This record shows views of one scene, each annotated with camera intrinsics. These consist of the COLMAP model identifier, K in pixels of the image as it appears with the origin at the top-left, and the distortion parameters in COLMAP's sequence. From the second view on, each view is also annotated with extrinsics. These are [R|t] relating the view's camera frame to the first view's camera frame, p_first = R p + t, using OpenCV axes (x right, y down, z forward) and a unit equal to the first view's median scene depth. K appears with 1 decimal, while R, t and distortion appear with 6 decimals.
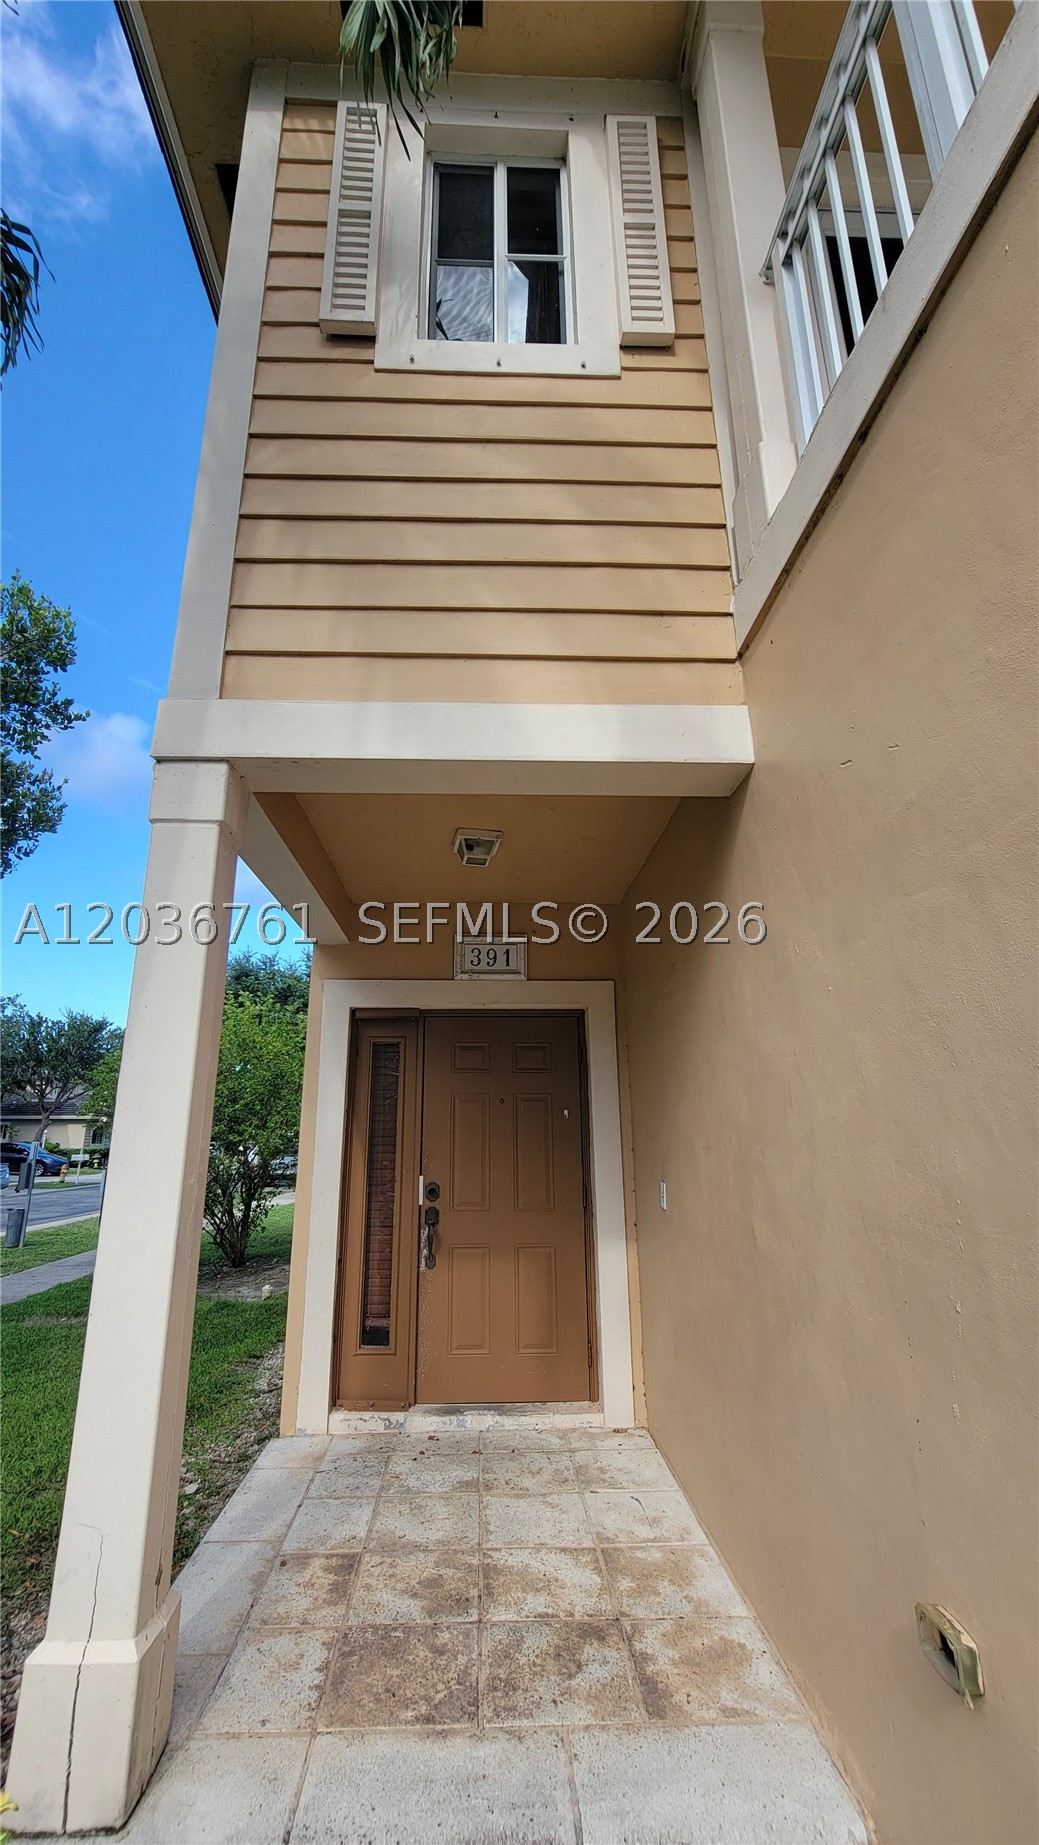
lens RADIAL K [[757.6, 0, 493.9], [0, 757.6, 922.2], [0, 0, 1]] dist [0.002555, -0.001968]
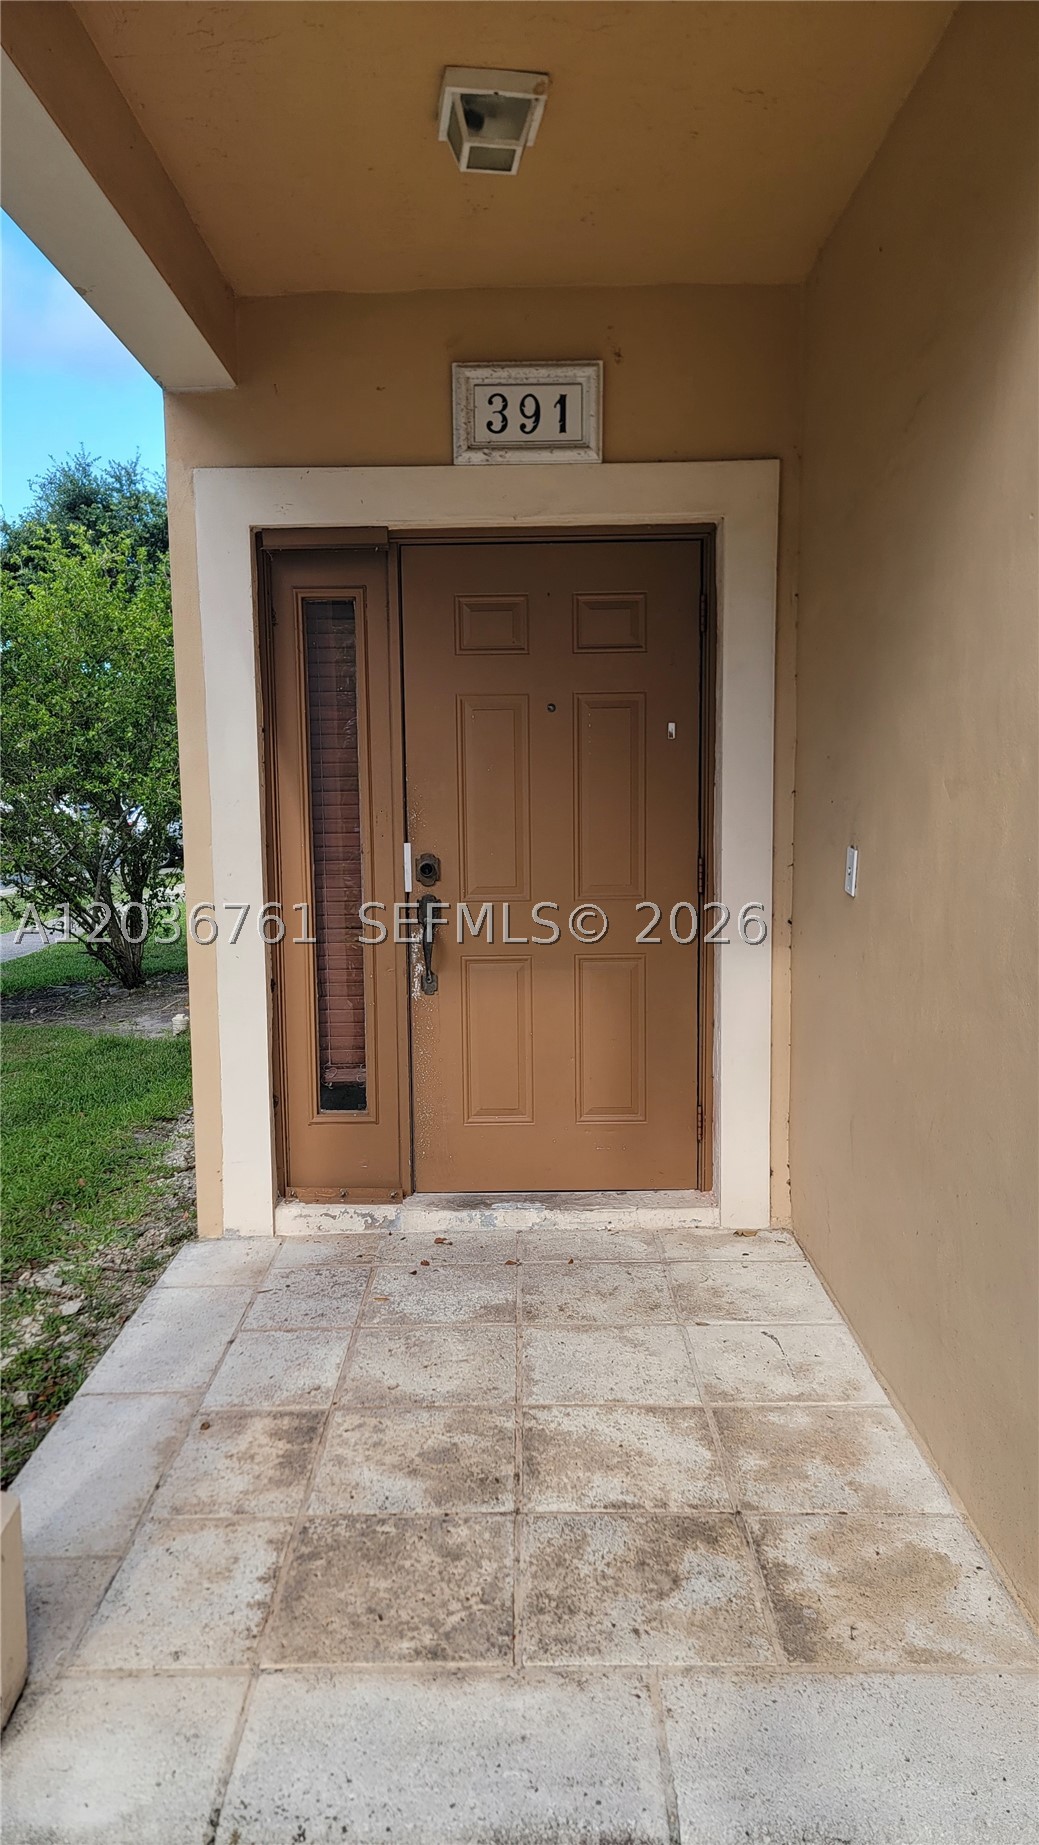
lens RADIAL K [[1283.9, 0, 519.1], [0, 1283.9, 924.8], [0, 0, 1]] dist [0.029194, -0.000822]
pose [[0.999800, -0.006697, -0.018834, 0.004713], [0.013239, 0.927783, 0.372886, 0.052628], [0.014977, -0.373060, 0.927686, 0.136358]]
